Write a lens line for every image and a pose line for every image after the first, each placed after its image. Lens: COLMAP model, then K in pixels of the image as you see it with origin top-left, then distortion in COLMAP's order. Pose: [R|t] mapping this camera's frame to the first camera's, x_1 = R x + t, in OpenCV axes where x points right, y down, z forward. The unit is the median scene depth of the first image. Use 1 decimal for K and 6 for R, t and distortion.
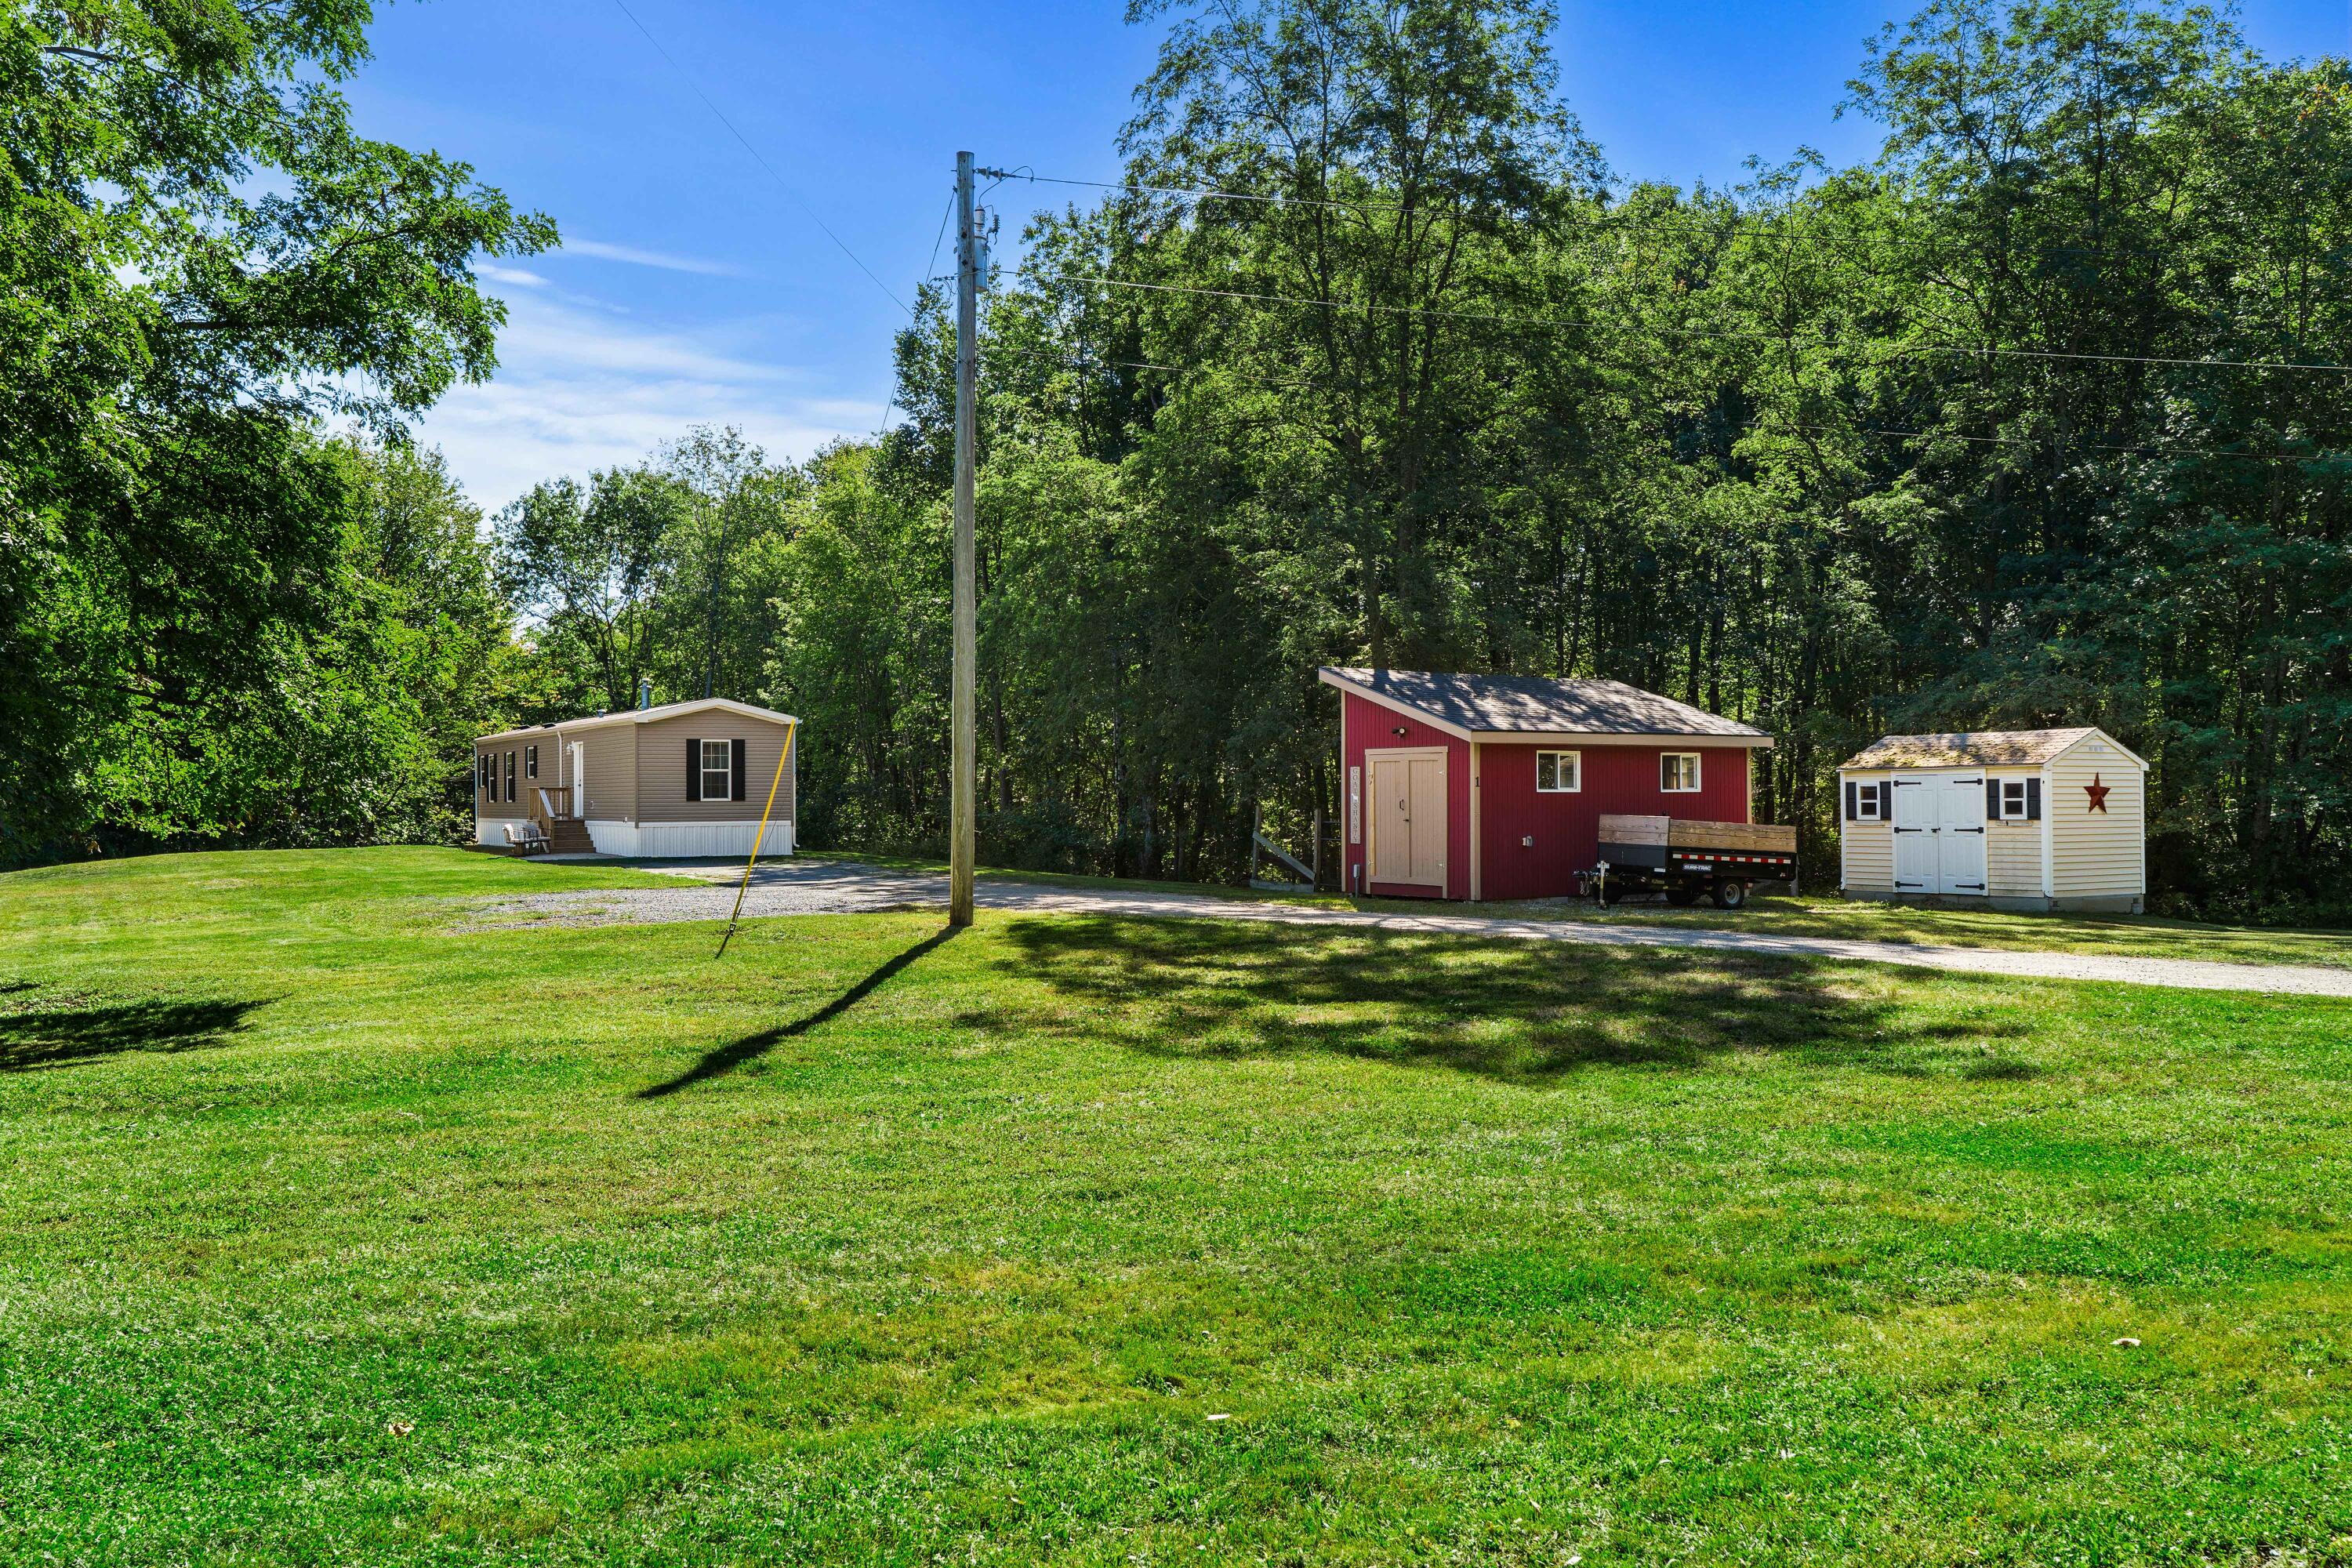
lens RADIAL K [[2020.6, 0, 1172.7], [0, 2020.6, 786.9], [0, 0, 1]] dist [0.002903, 0.002054]
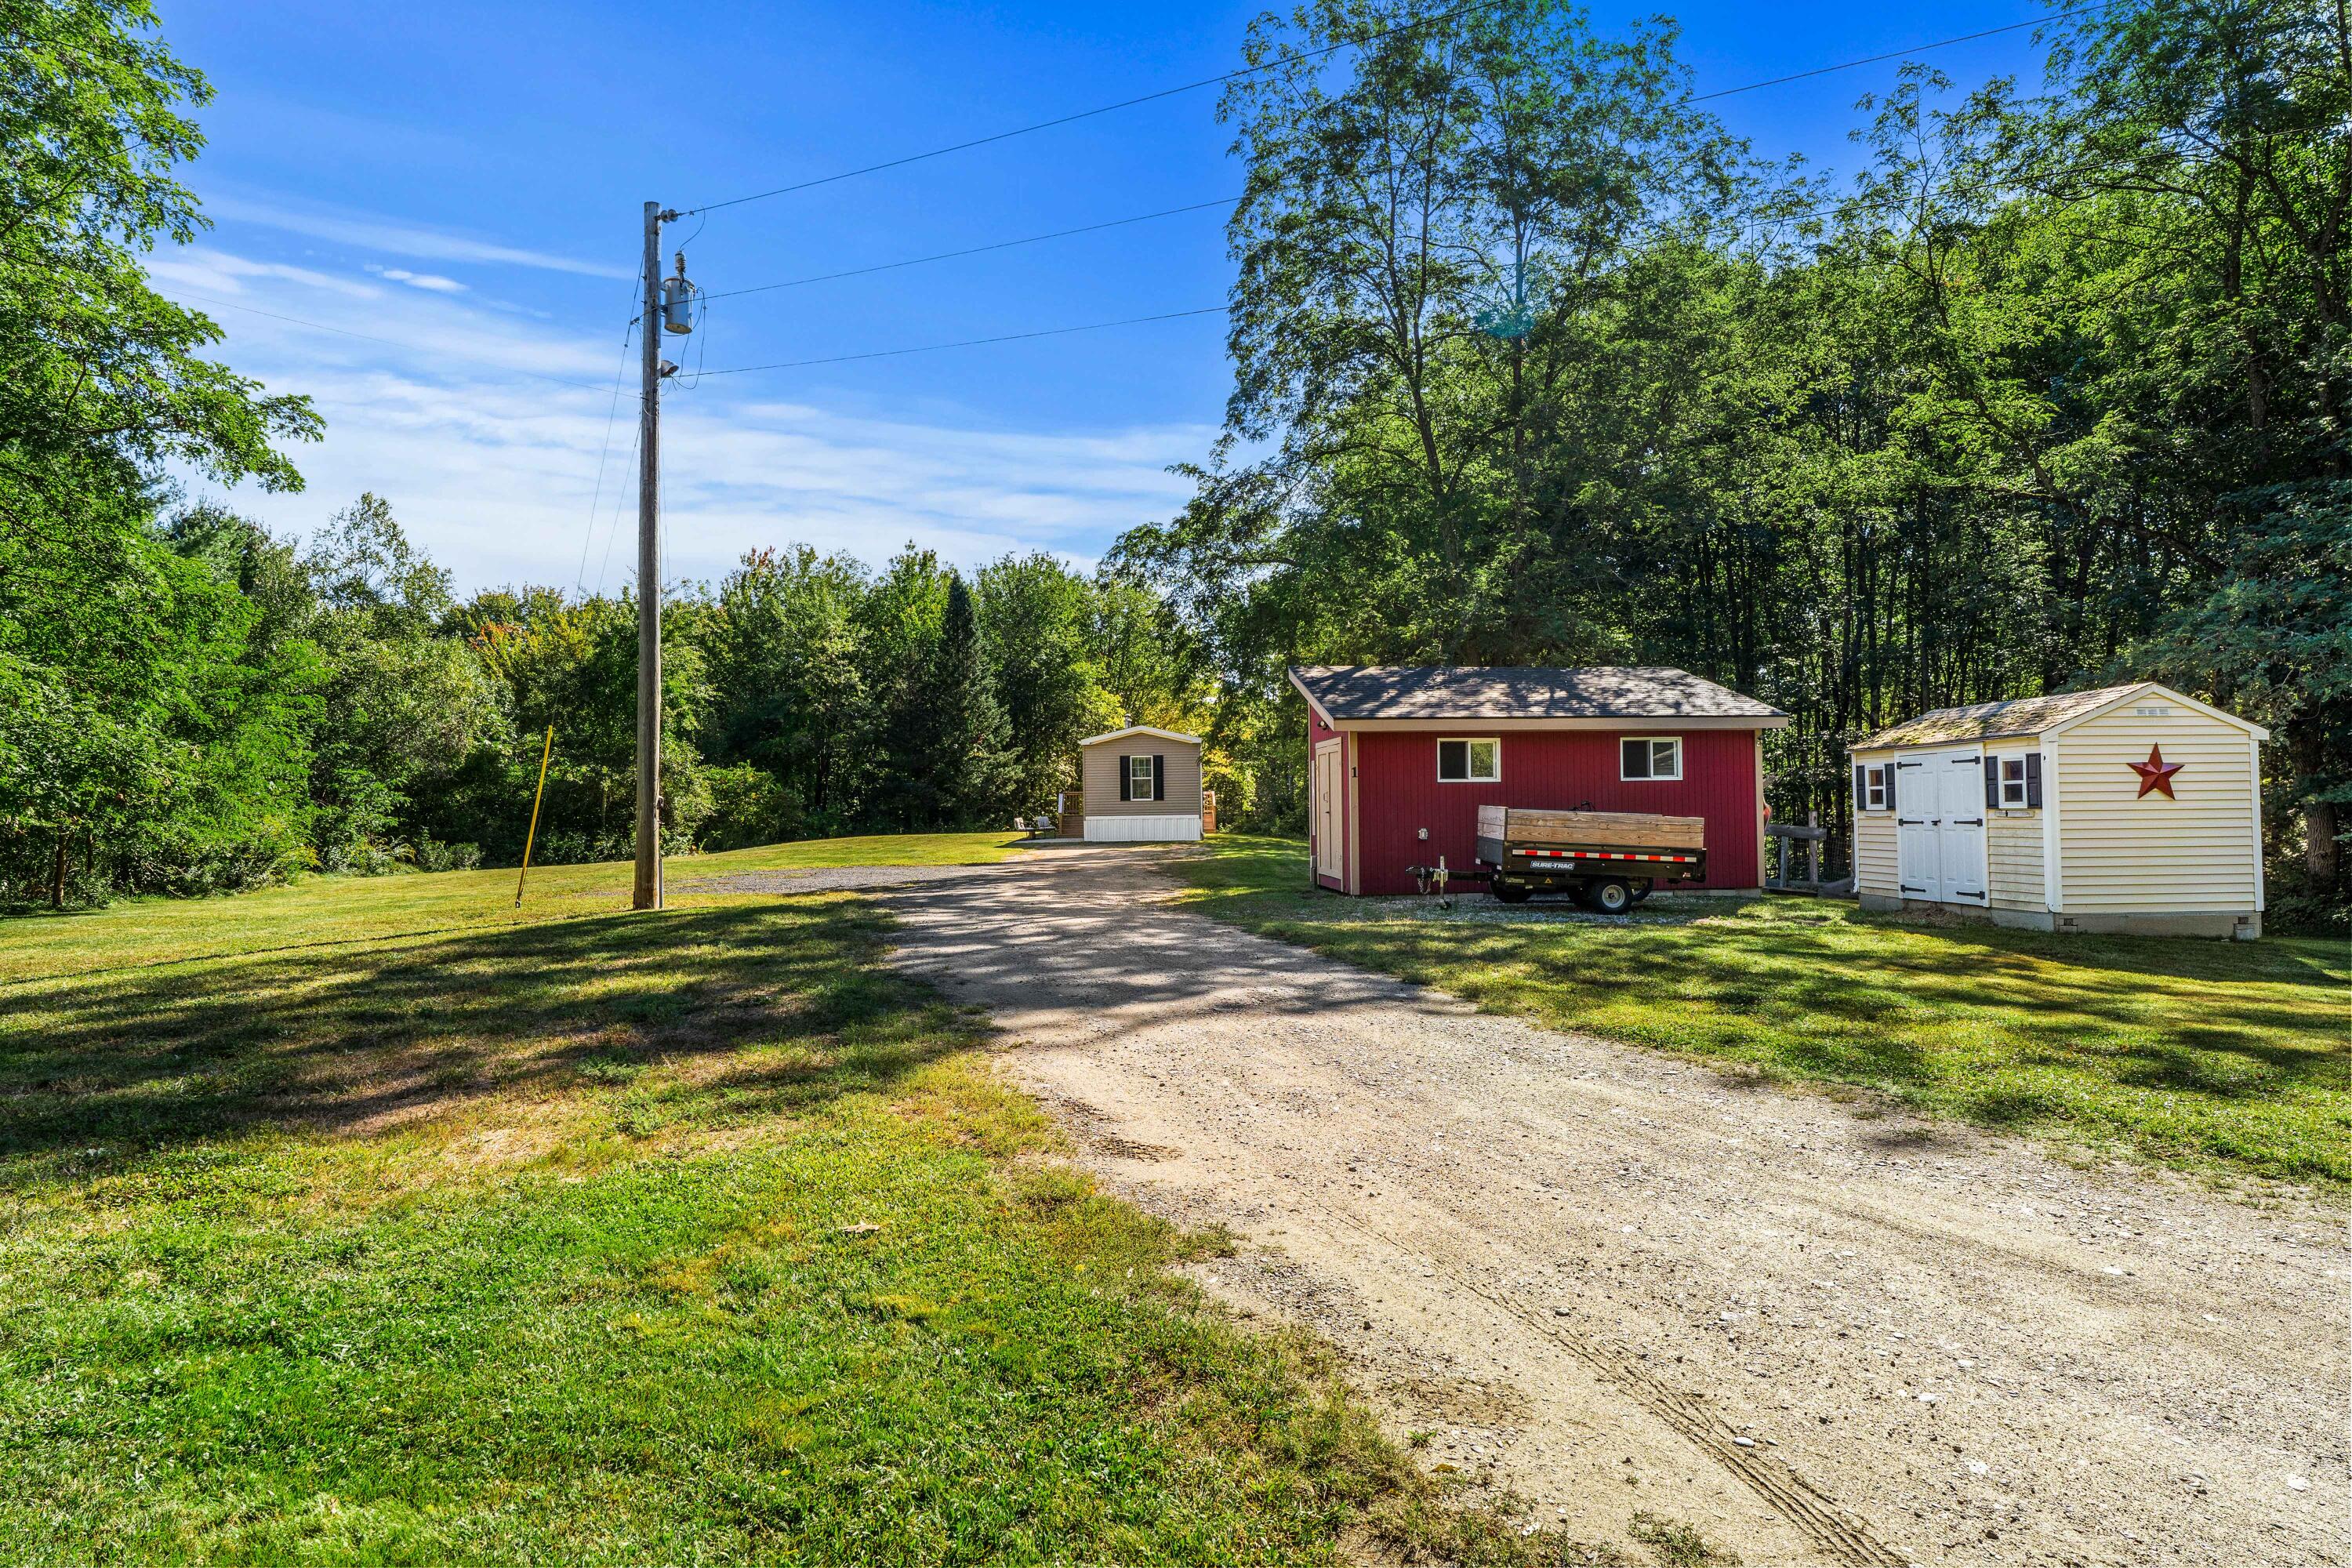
lens RADIAL K [[1281.7, 0, 1175.9], [0, 1281.7, 792.4], [0, 0, 1]] dist [-0.000763, -0.000283]
pose [[0.867259, -0.011045, -0.497734, 0.367400], [0.010513, 0.999937, -0.003871, 0.008275], [0.497745, -0.001875, 0.867321, 0.407567]]
